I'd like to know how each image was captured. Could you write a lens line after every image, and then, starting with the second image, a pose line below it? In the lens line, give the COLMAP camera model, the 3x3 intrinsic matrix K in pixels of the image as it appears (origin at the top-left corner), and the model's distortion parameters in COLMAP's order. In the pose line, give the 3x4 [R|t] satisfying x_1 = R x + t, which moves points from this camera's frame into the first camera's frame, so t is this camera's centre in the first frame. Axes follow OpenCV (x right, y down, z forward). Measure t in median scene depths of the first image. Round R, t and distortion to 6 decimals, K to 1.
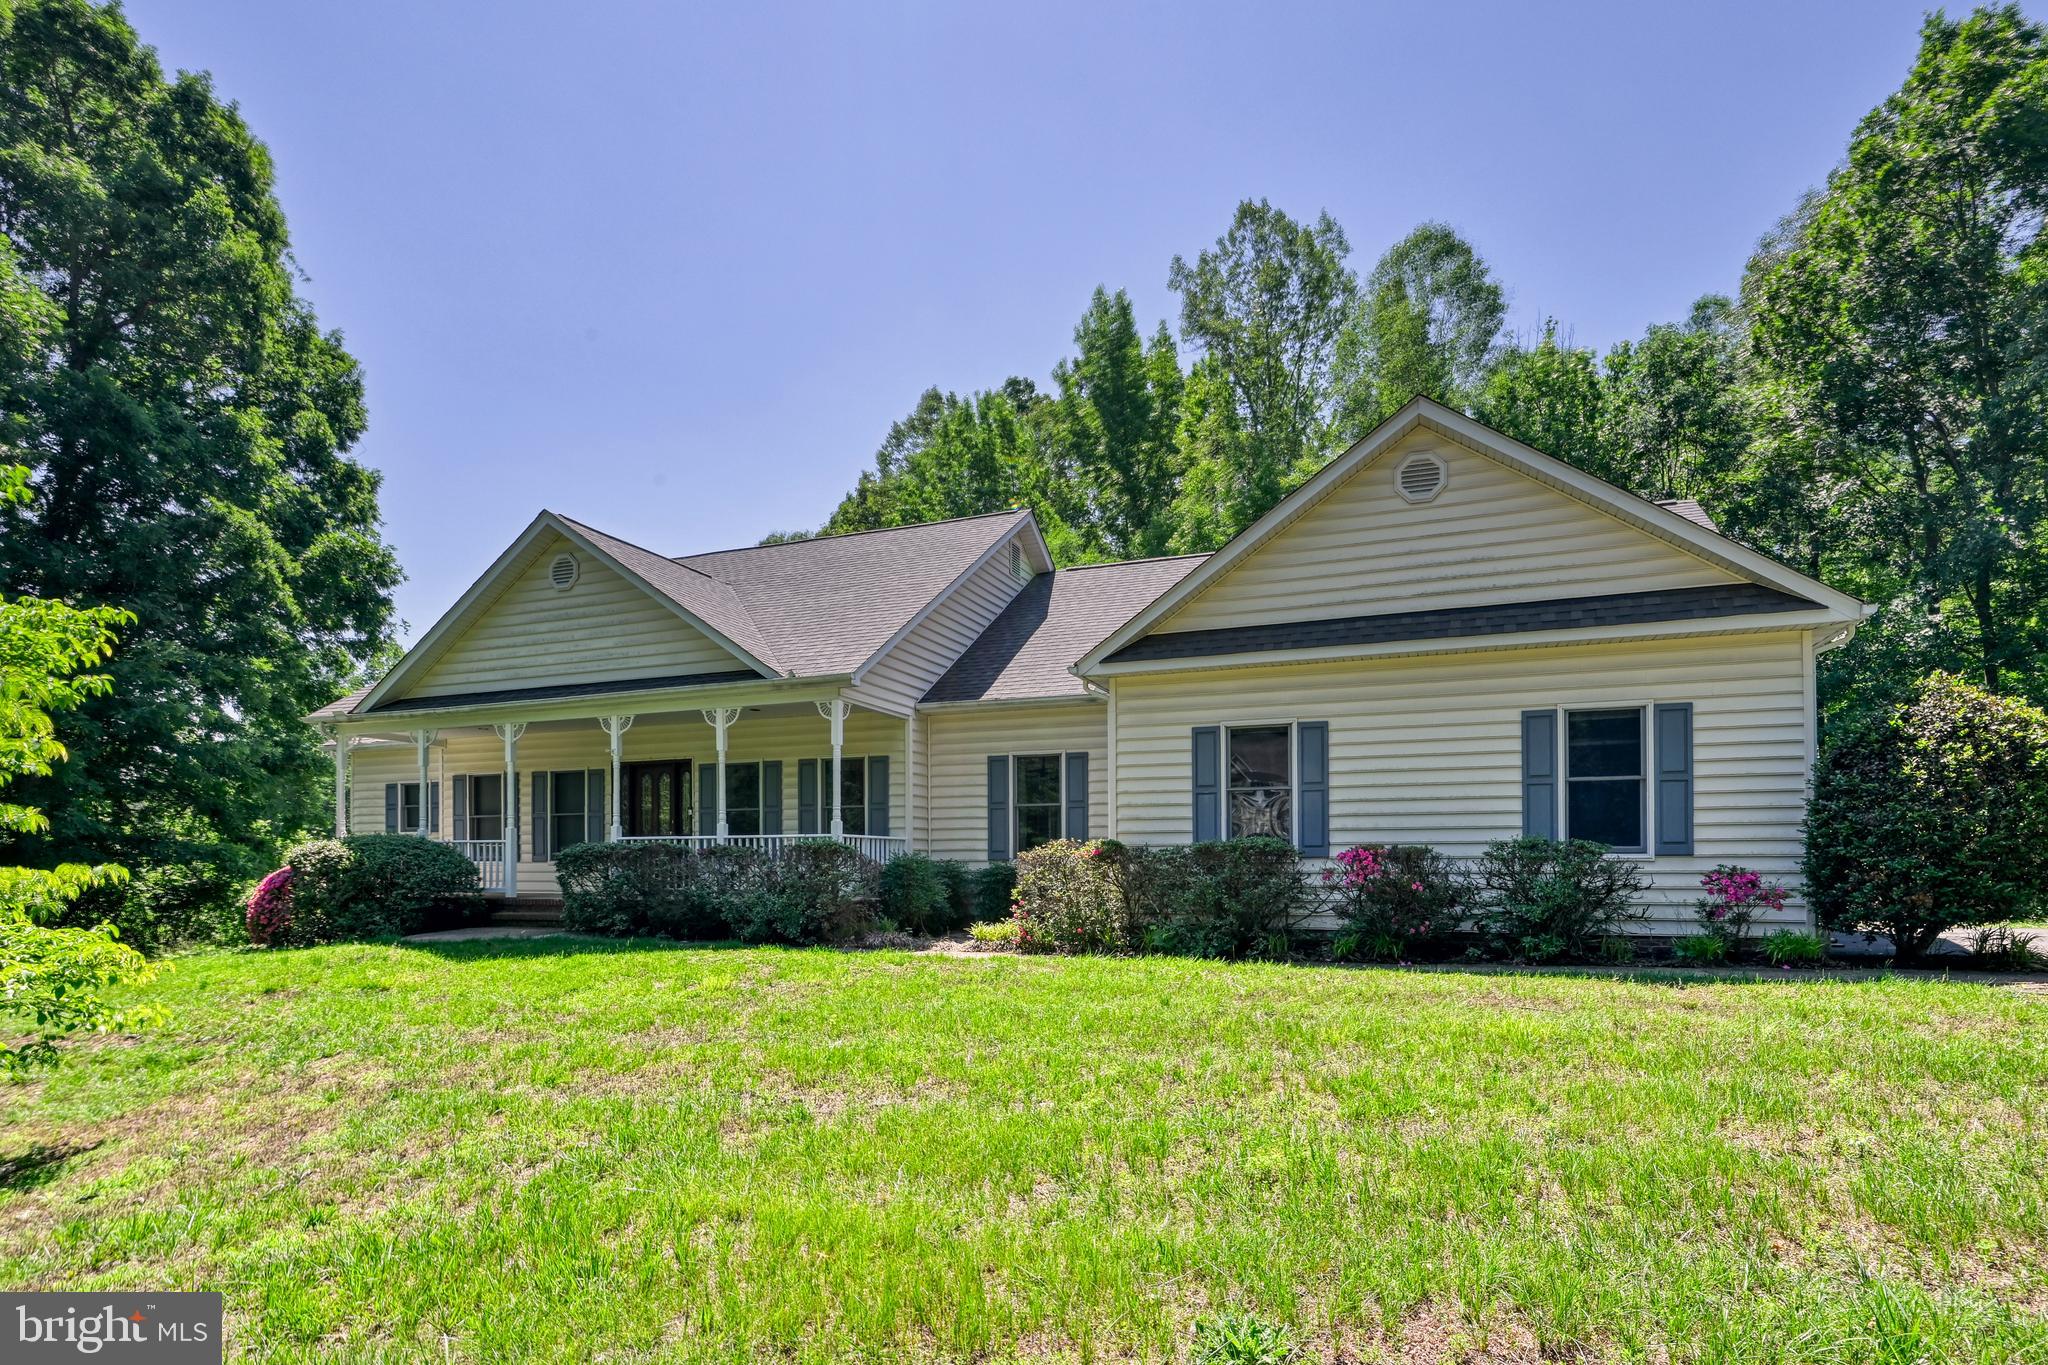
lens RADIAL K [[994.3, 0, 1027.0], [0, 994.3, 877.9], [0, 0, 1]] dist [0.002483, 0.000866]
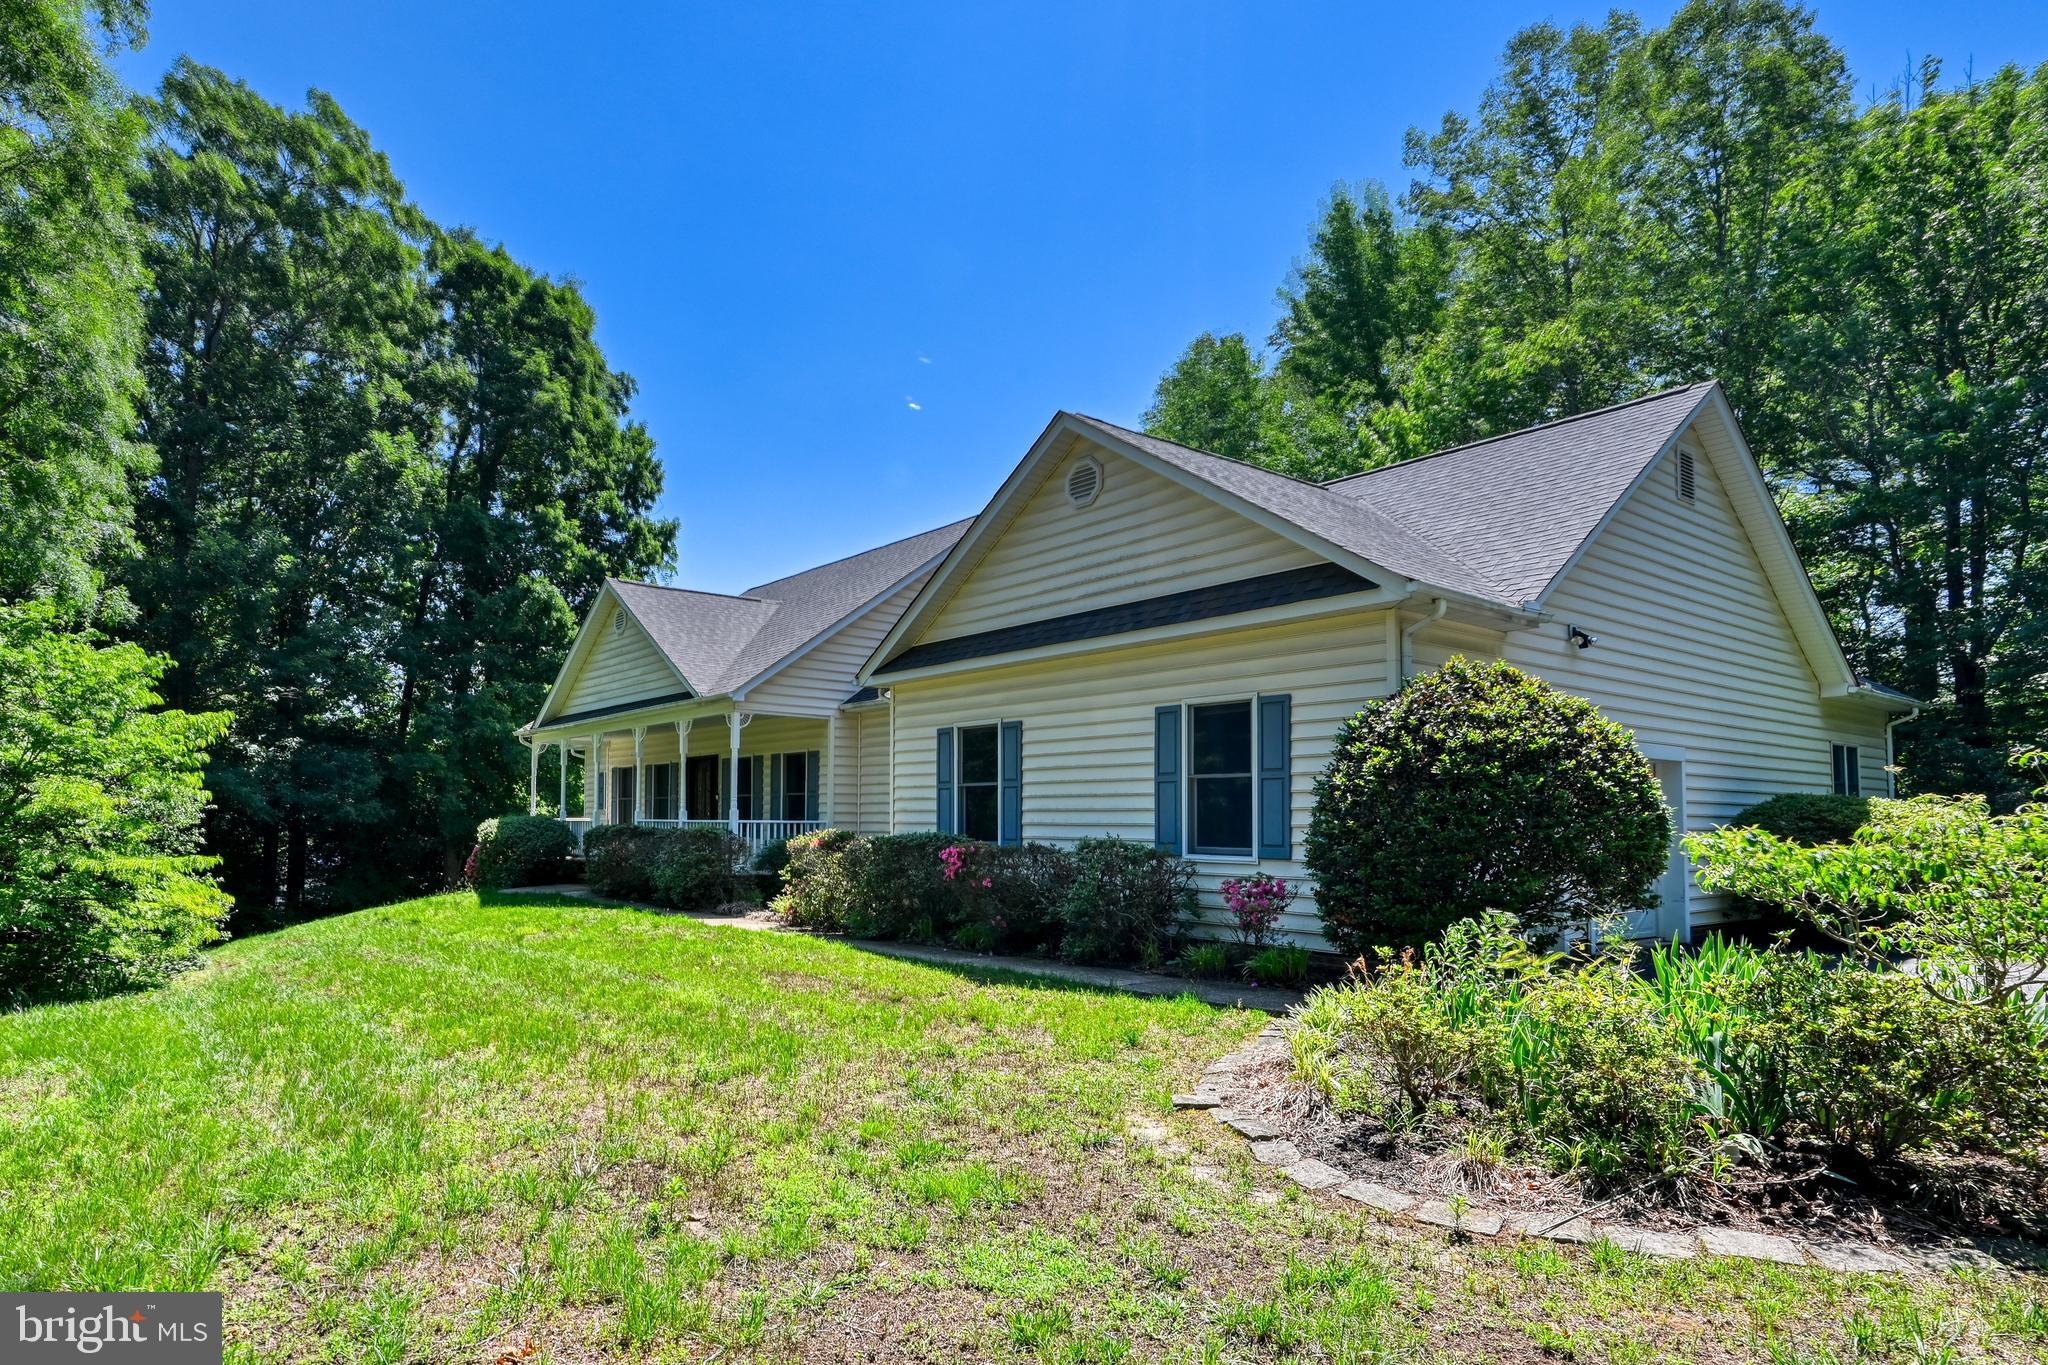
lens RADIAL K [[1103.8, 0, 853.7], [0, 1103.8, 779.0], [0, 0, 1]] dist [0.008604, 0.001310]
pose [[0.834864, -0.012489, -0.550314, 0.742474], [-0.019821, 0.998412, -0.052729, -0.029639], [0.550099, 0.054929, 0.833291, -0.057300]]
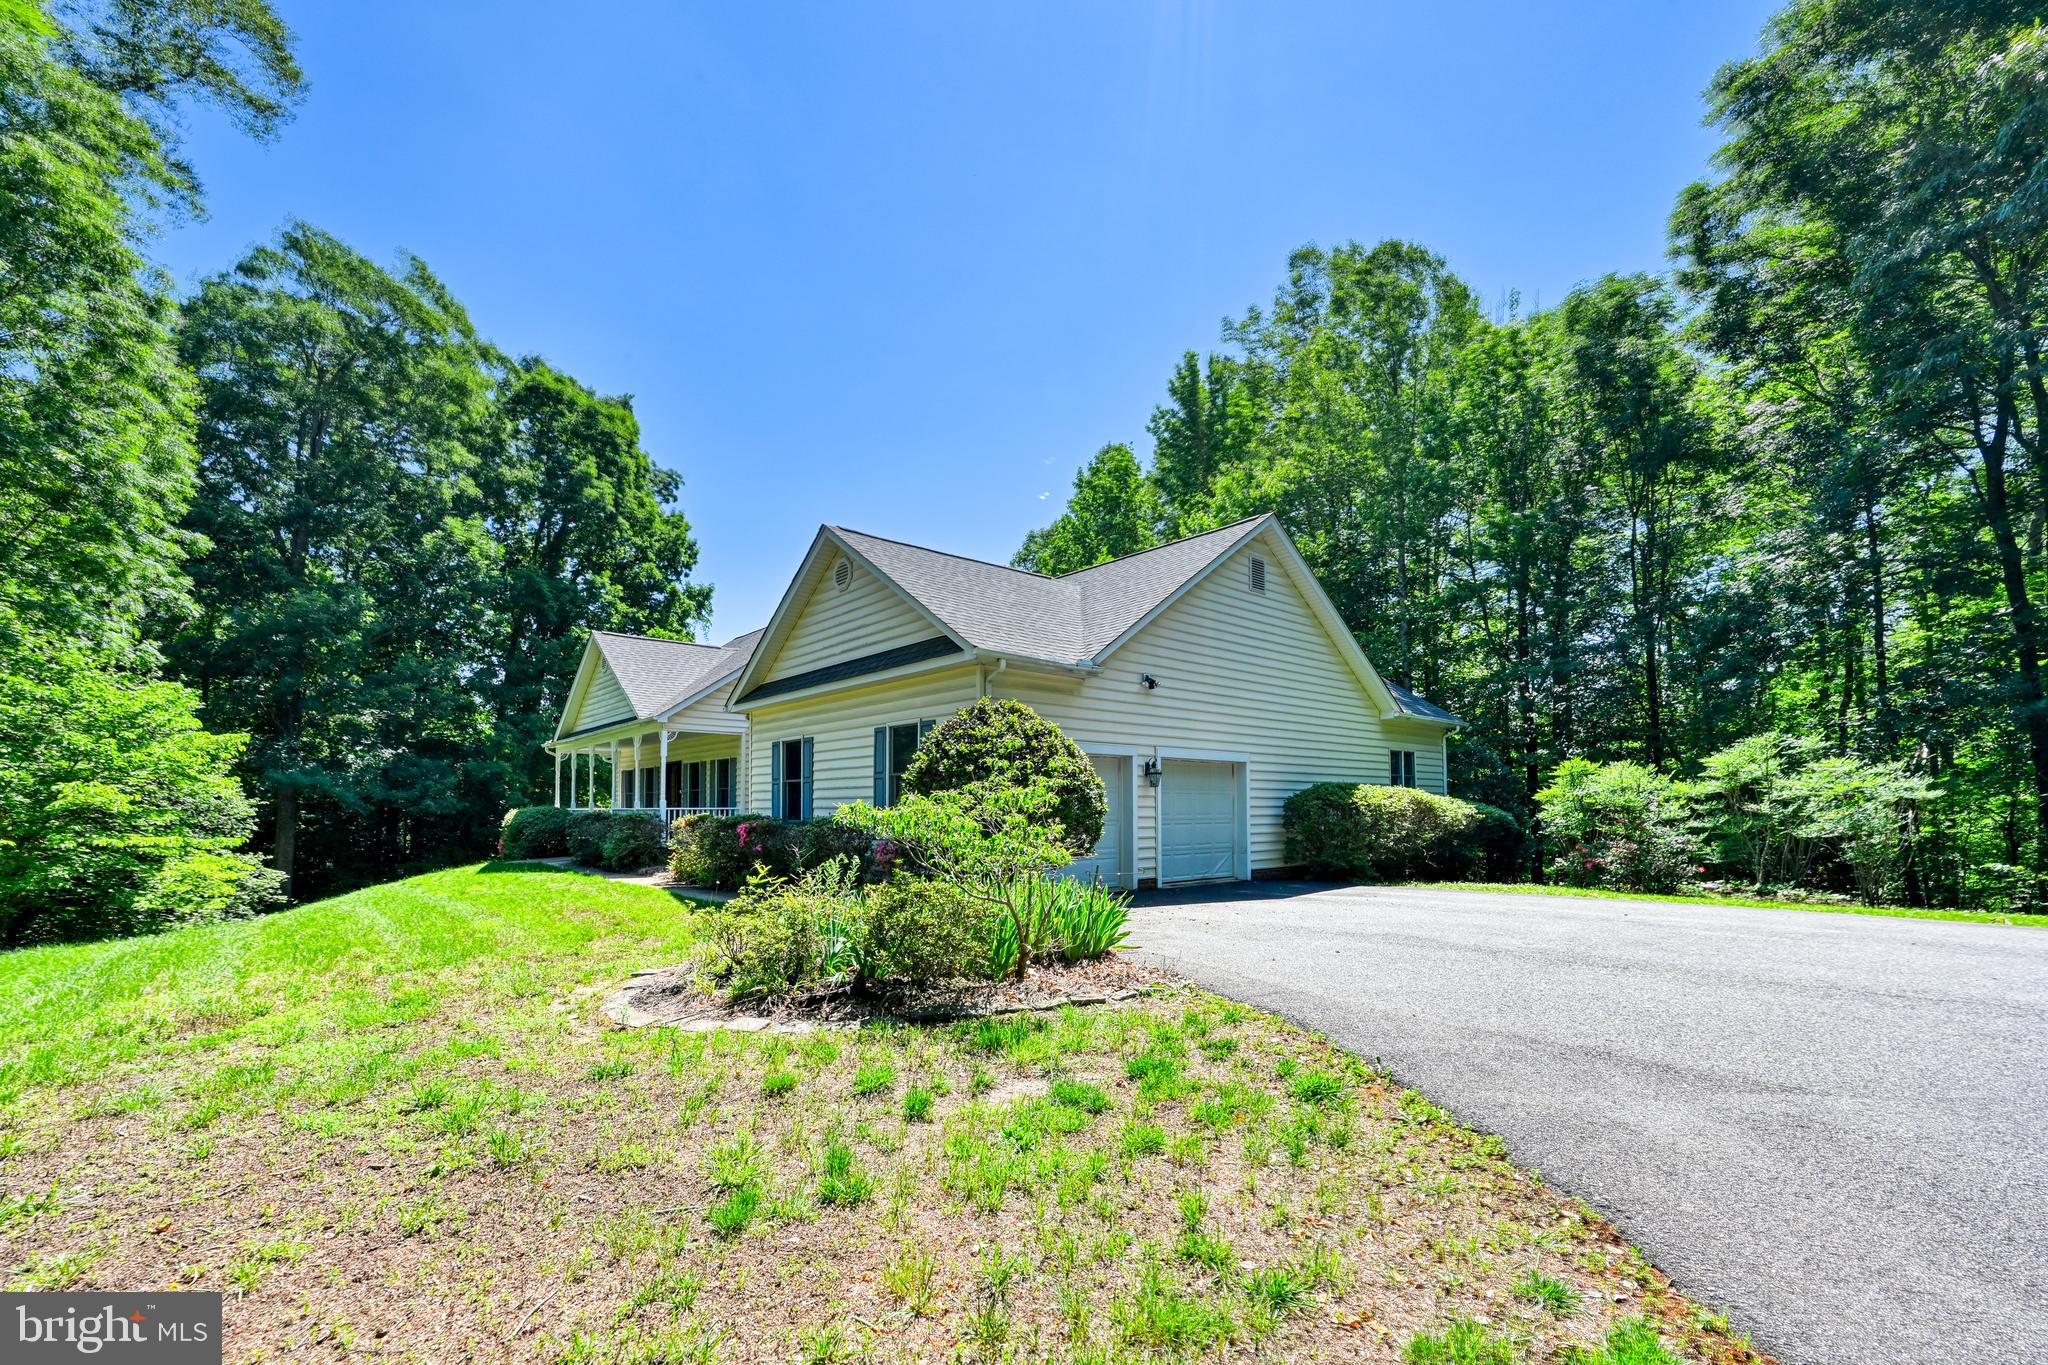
lens RADIAL K [[836.1, 0, 990.0], [0, 836.1, 782.1], [0, 0, 1]] dist [-0.000426, 0.000329]
pose [[0.877202, -0.015888, -0.479859, 1.077698], [-0.008083, 0.998822, -0.047846, -0.027749], [0.480054, 0.045849, 0.876040, 0.013676]]
